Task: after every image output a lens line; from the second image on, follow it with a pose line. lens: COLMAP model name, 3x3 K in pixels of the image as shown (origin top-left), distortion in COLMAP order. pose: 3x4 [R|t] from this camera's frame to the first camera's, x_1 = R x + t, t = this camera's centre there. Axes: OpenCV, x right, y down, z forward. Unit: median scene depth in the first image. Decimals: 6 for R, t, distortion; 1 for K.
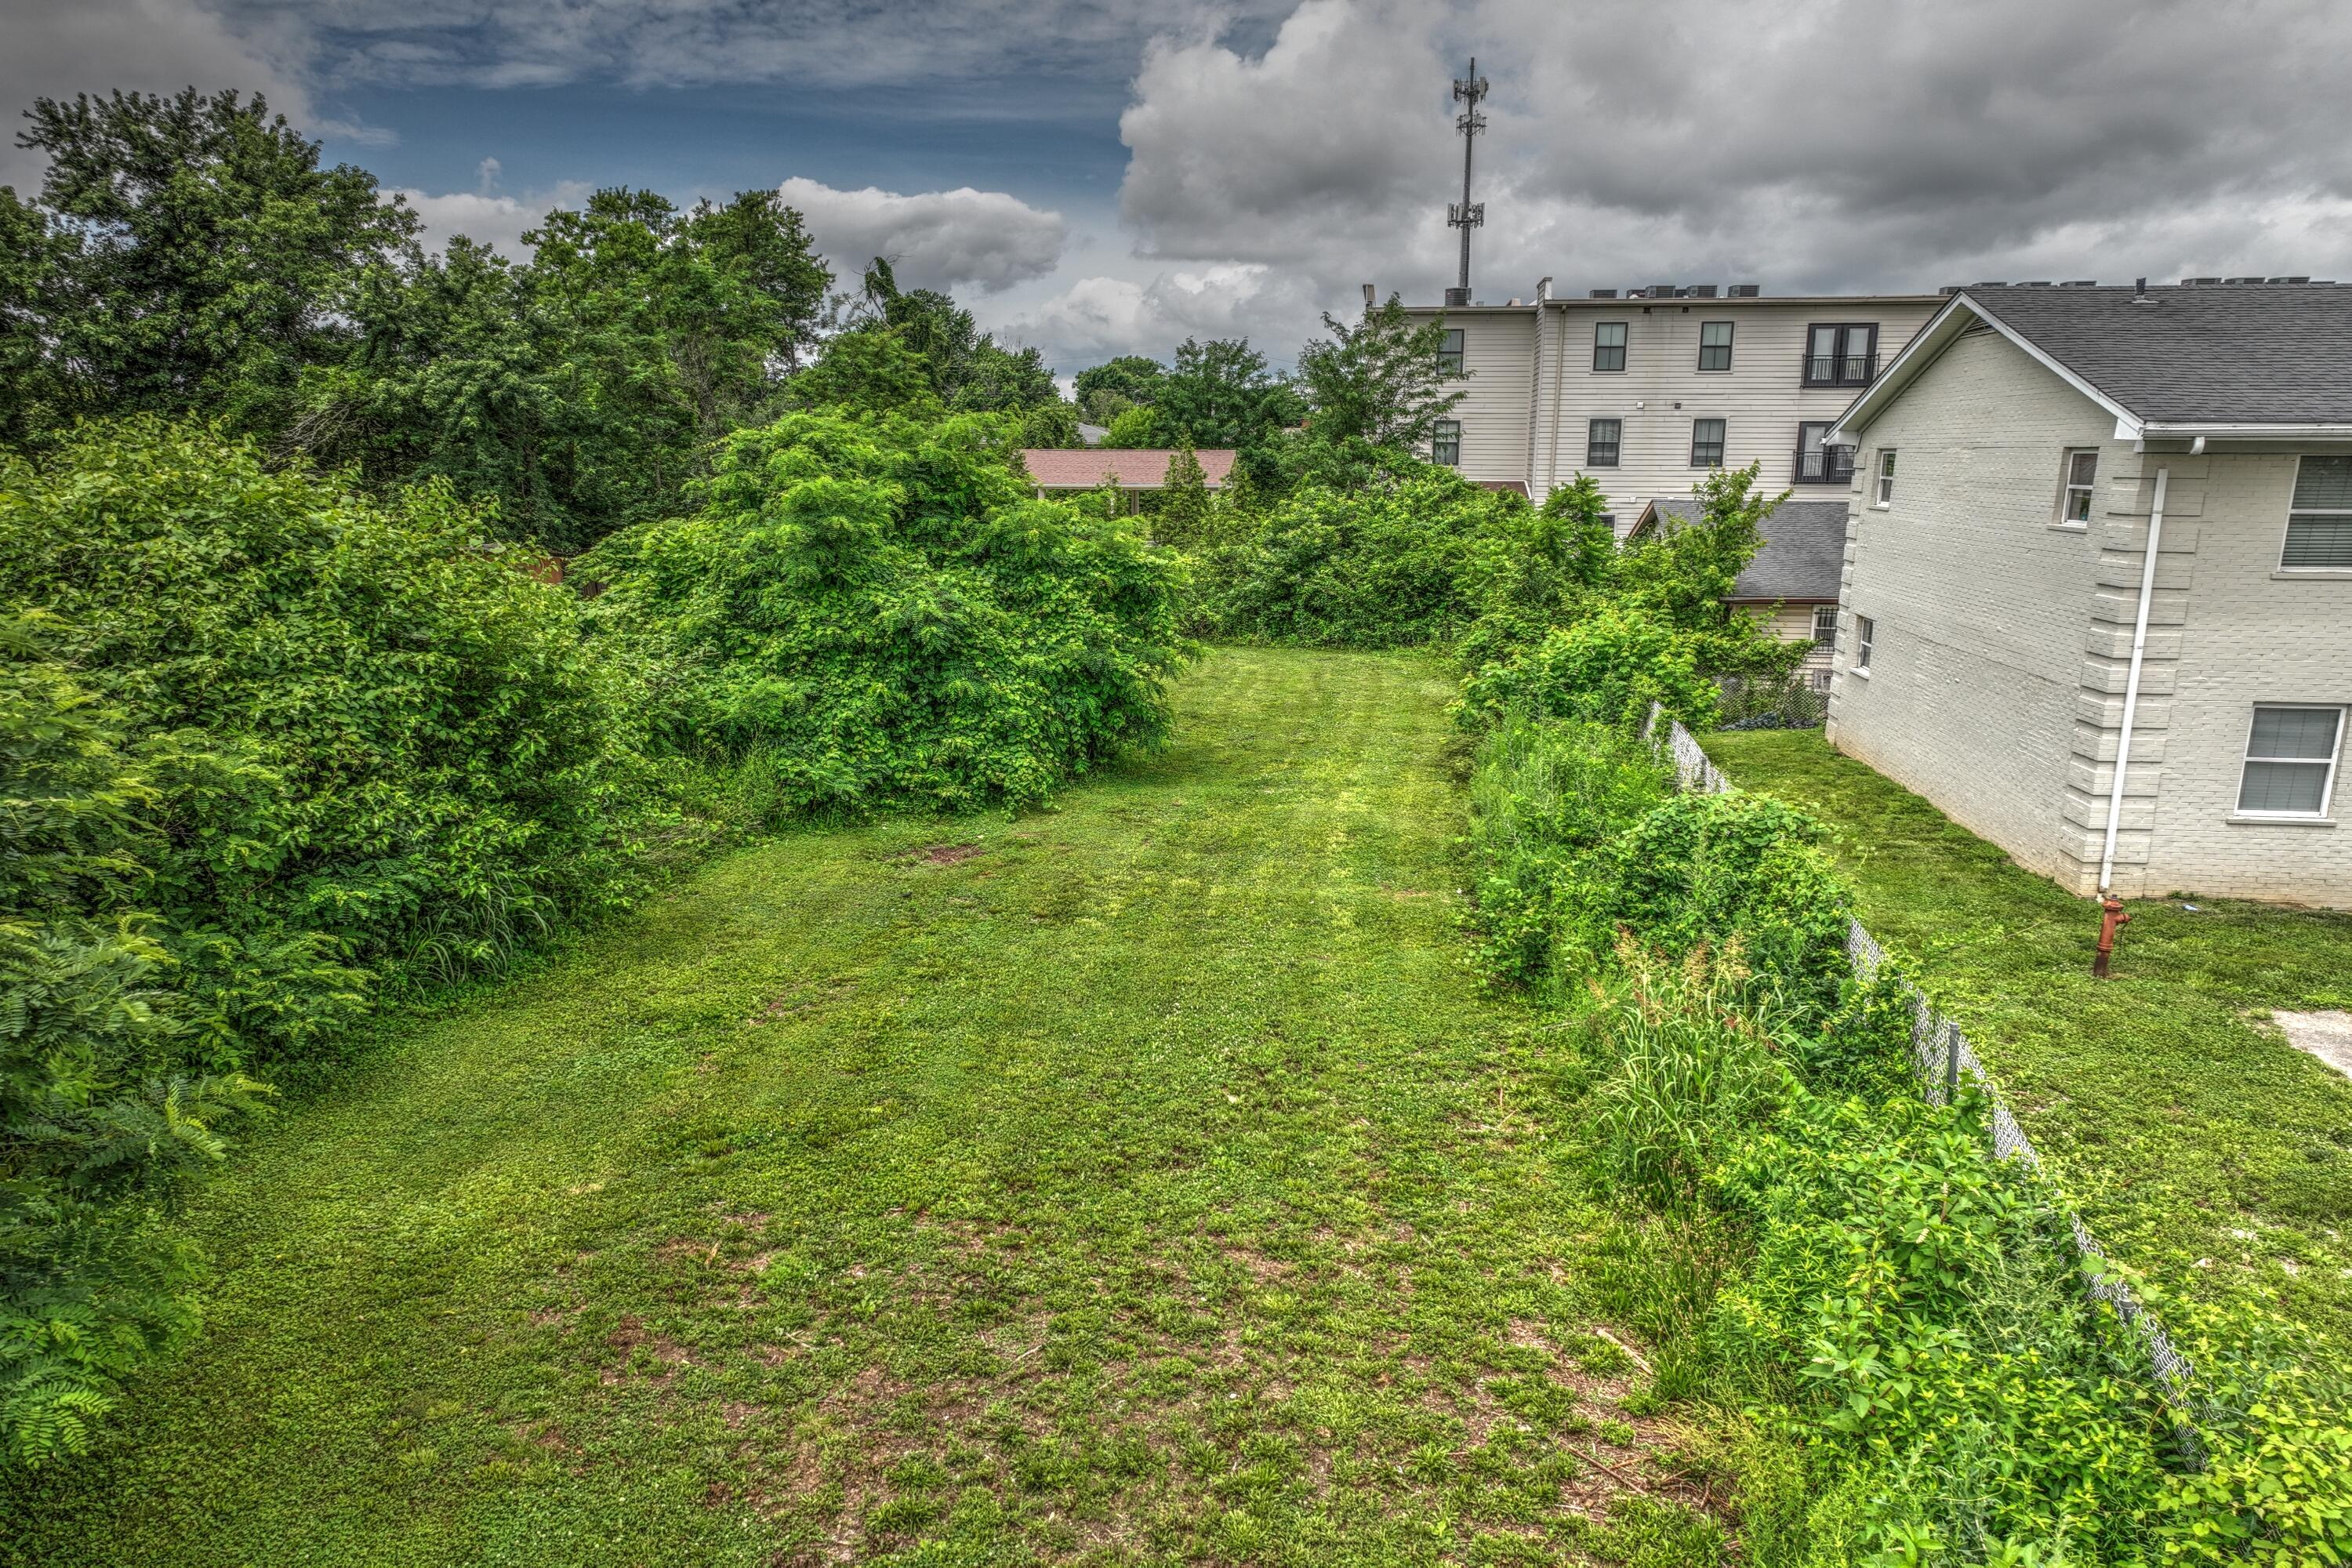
lens RADIAL K [[1680.6, 0, 1176.0], [0, 1680.6, 784.0], [0, 0, 1]] dist [0.004676, 0.010754]
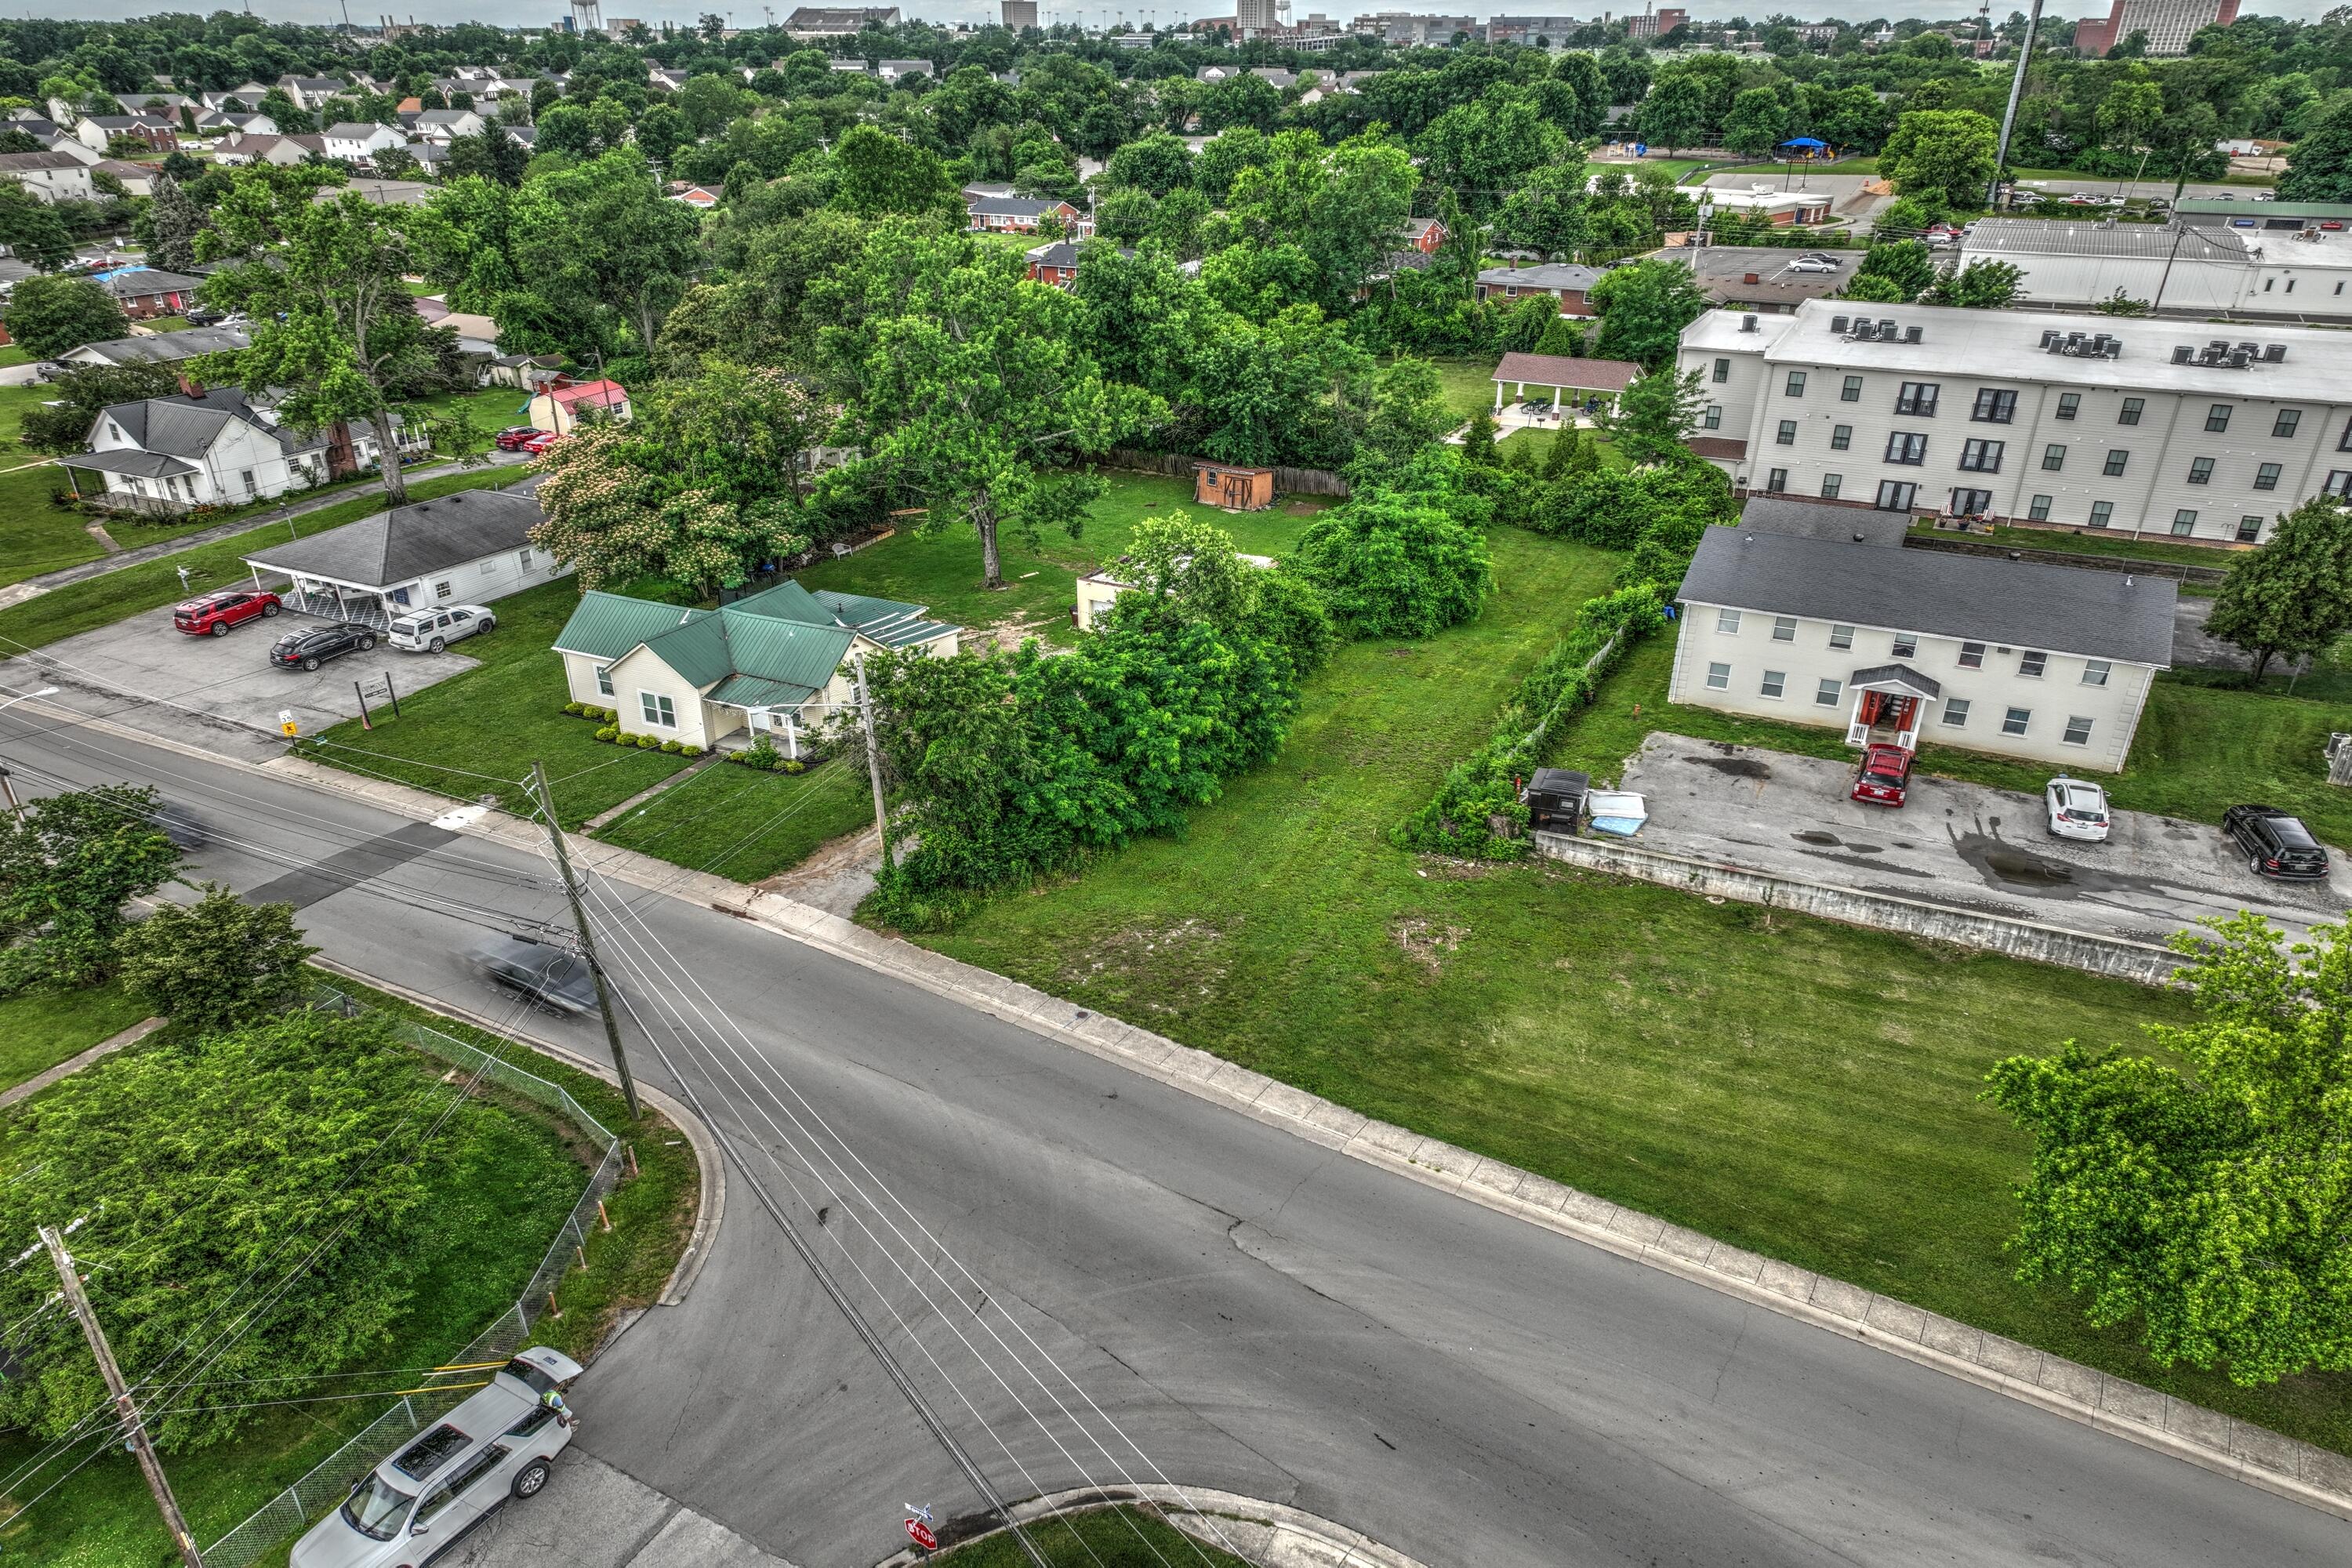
lens RADIAL K [[1663.1, 0, 1172.0], [0, 1663.1, 808.2], [0, 0, 1]] dist [0.002933, 0.008520]
pose [[0.944834, 0.135560, -0.298181, 0.493386], [-0.064998, 0.969831, 0.234951, -0.429681], [0.321035, -0.202609, 0.925141, -2.477384]]
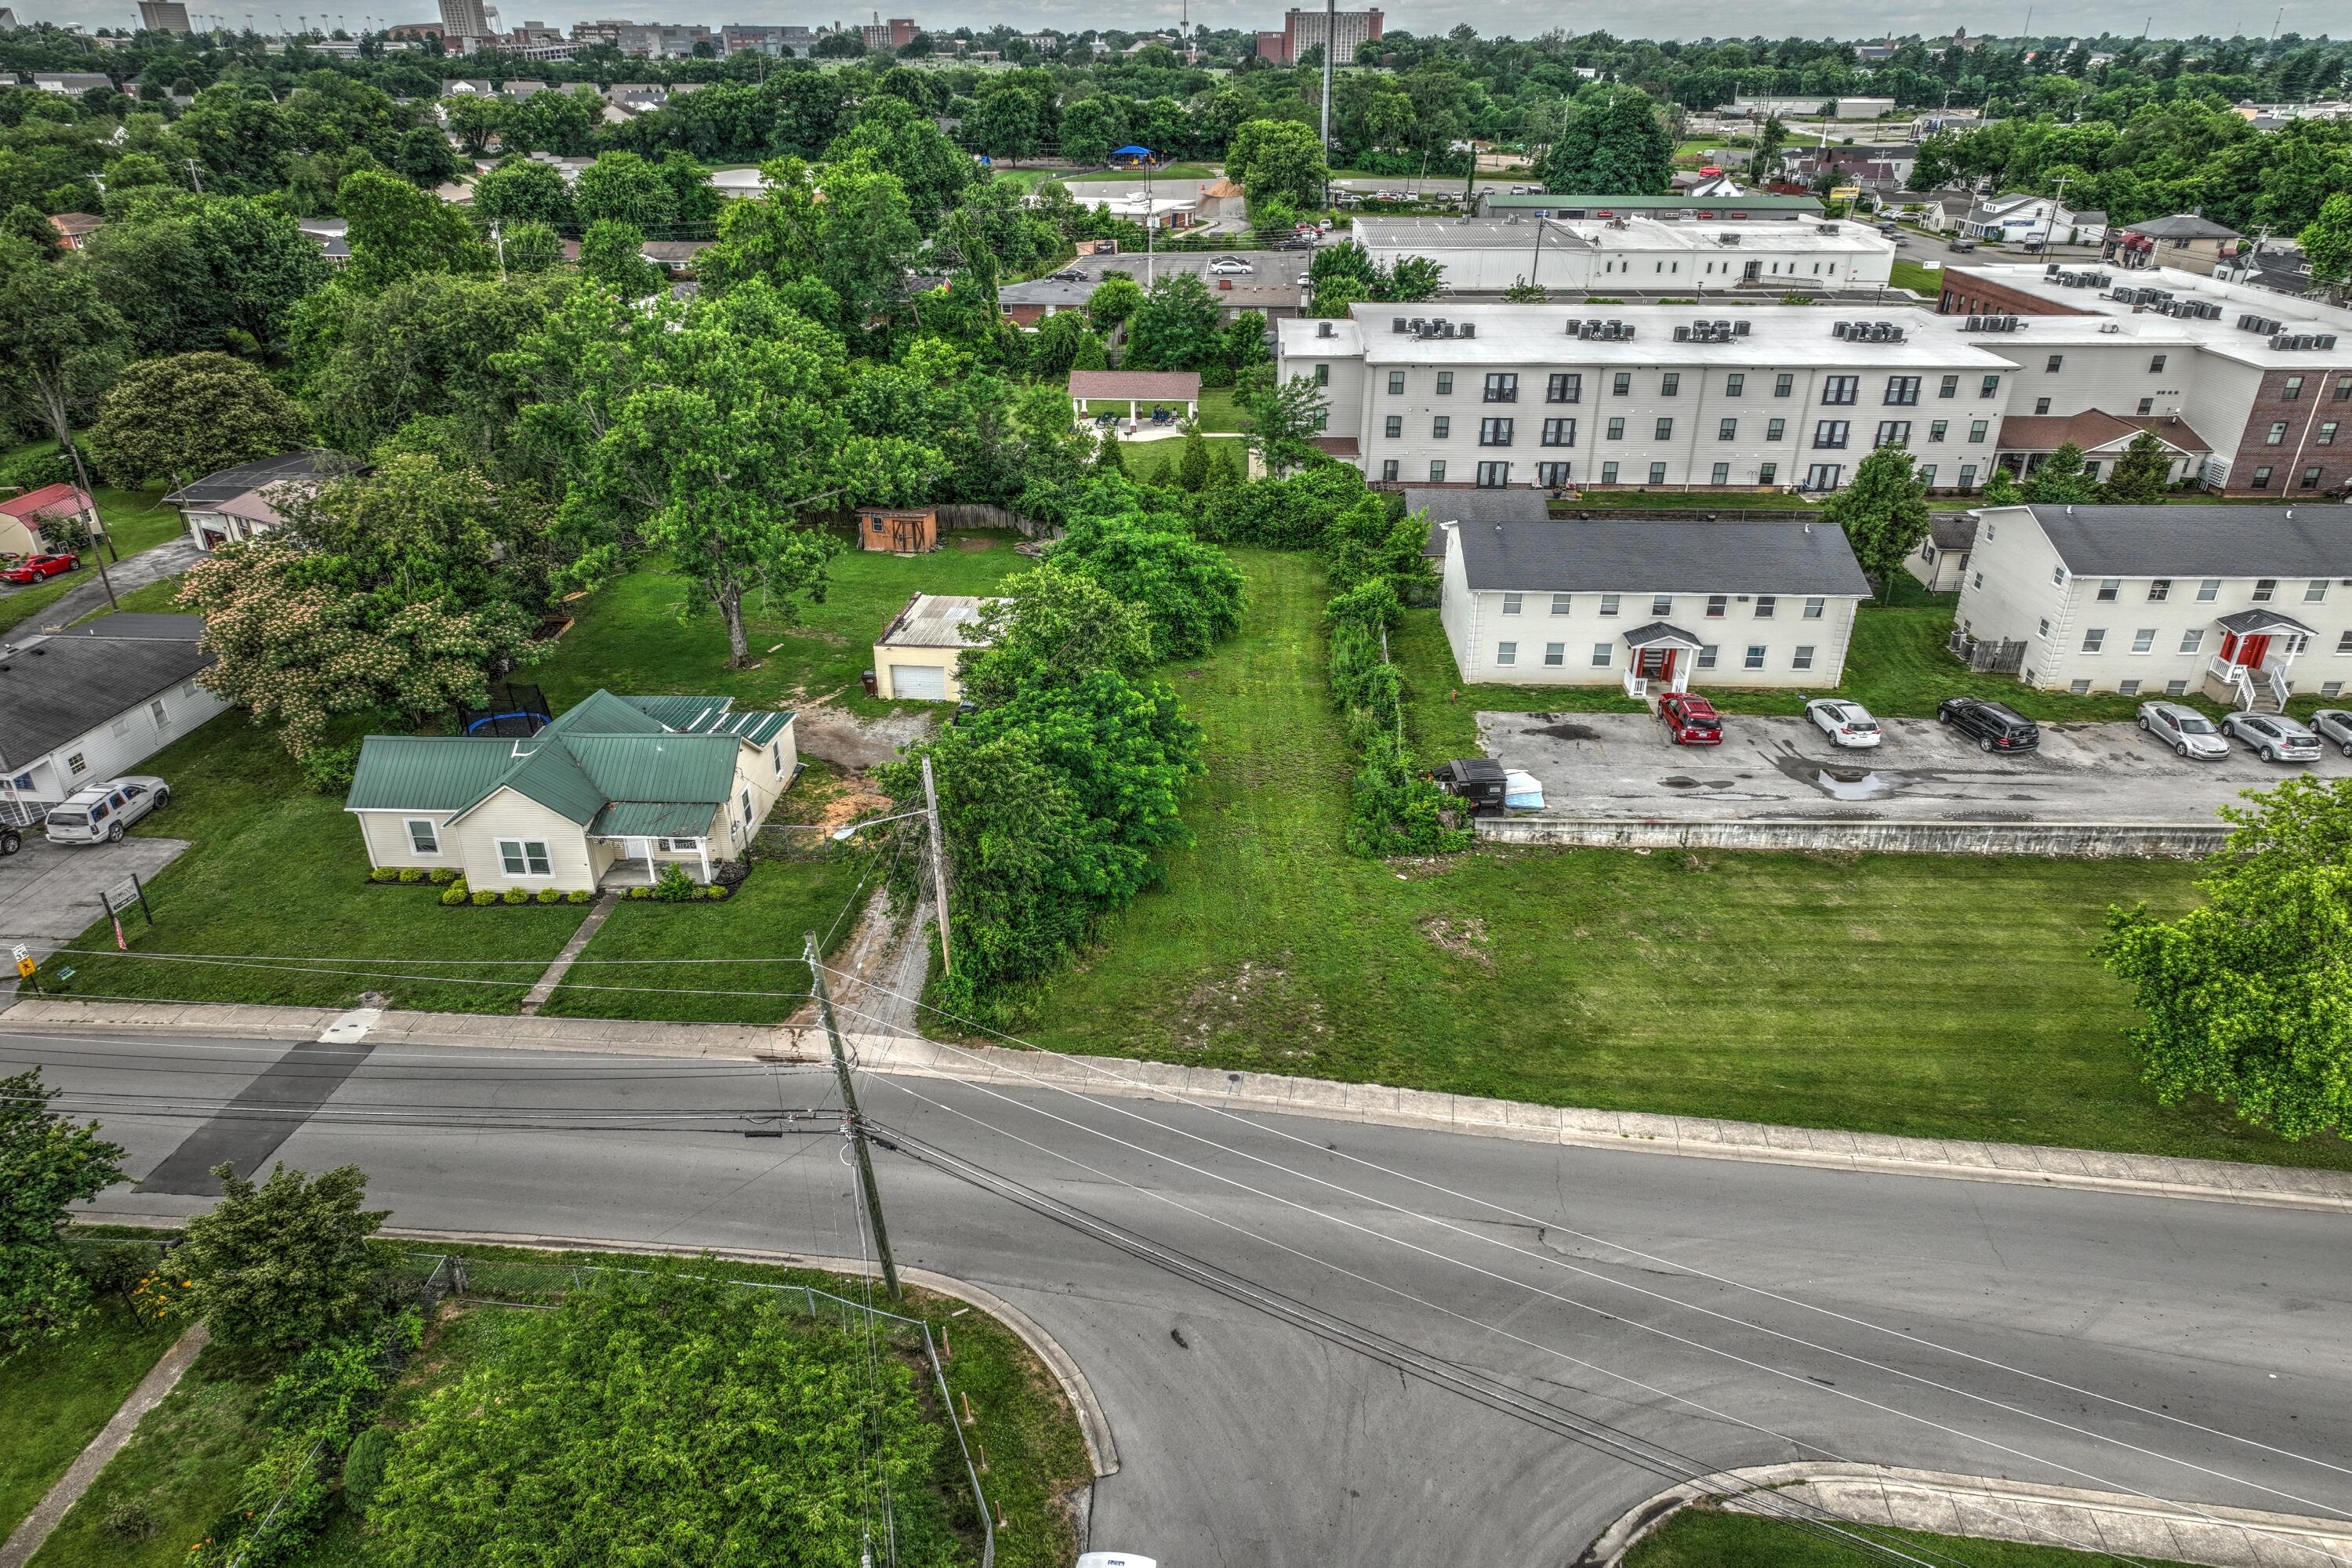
lens RADIAL K [[1680.6, 0, 1176.0], [0, 1680.6, 784.0], [0, 0, 1]] dist [0.004676, 0.010754]
pose [[0.996548, -0.038089, 0.073768, -0.439601], [0.022056, 0.978081, 0.207056, -0.474331], [-0.080037, -0.204714, 0.975544, -2.599917]]
